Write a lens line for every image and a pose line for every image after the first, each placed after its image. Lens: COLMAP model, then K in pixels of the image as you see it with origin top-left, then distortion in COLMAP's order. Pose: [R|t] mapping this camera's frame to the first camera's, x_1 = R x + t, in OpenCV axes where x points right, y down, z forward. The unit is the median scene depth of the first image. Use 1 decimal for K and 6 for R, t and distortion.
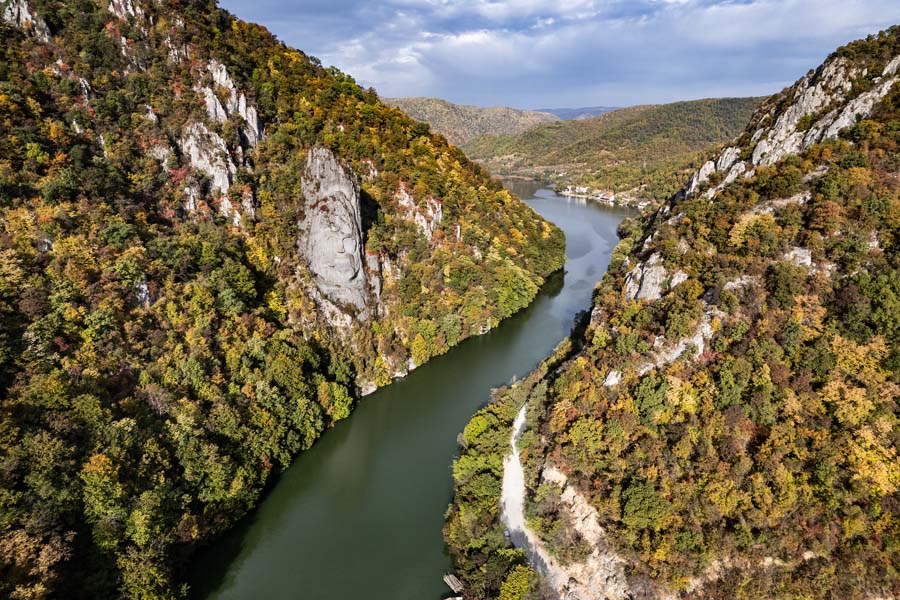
lens RADIAL K [[590.8, 0, 449.3], [0, 590.8, 309.3], [0, 0, 1]] dist [-0.036895, -0.002379]
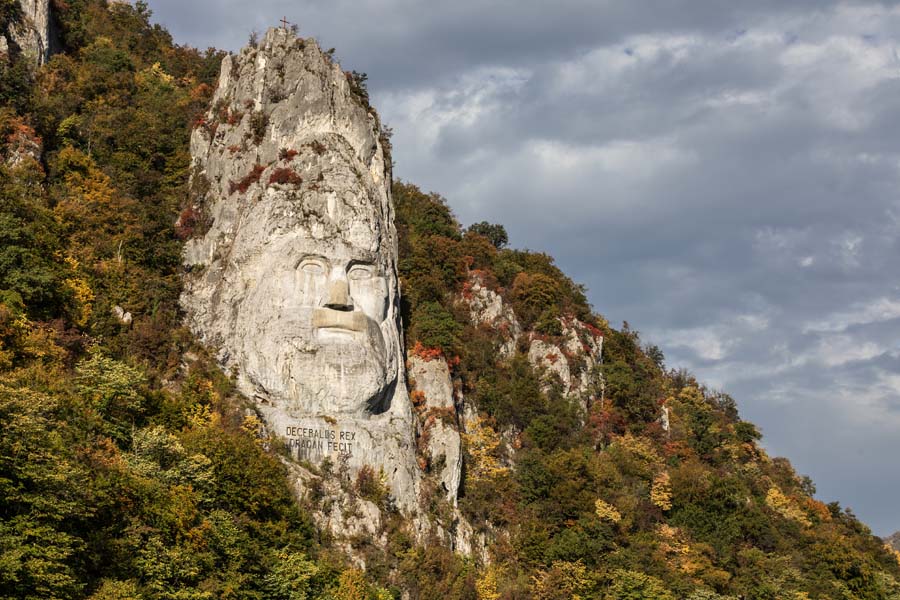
lens RADIAL K [[1839.3, 0, 451.3], [0, 1839.3, 281.4], [0, 0, 1]] dist [0.061154, 0.000000]
pose [[0.999143, -0.011776, 0.039683, -0.162850], [0.029937, 0.867645, -0.496281, 0.334154], [-0.028587, 0.497044, 0.867254, 0.212034]]
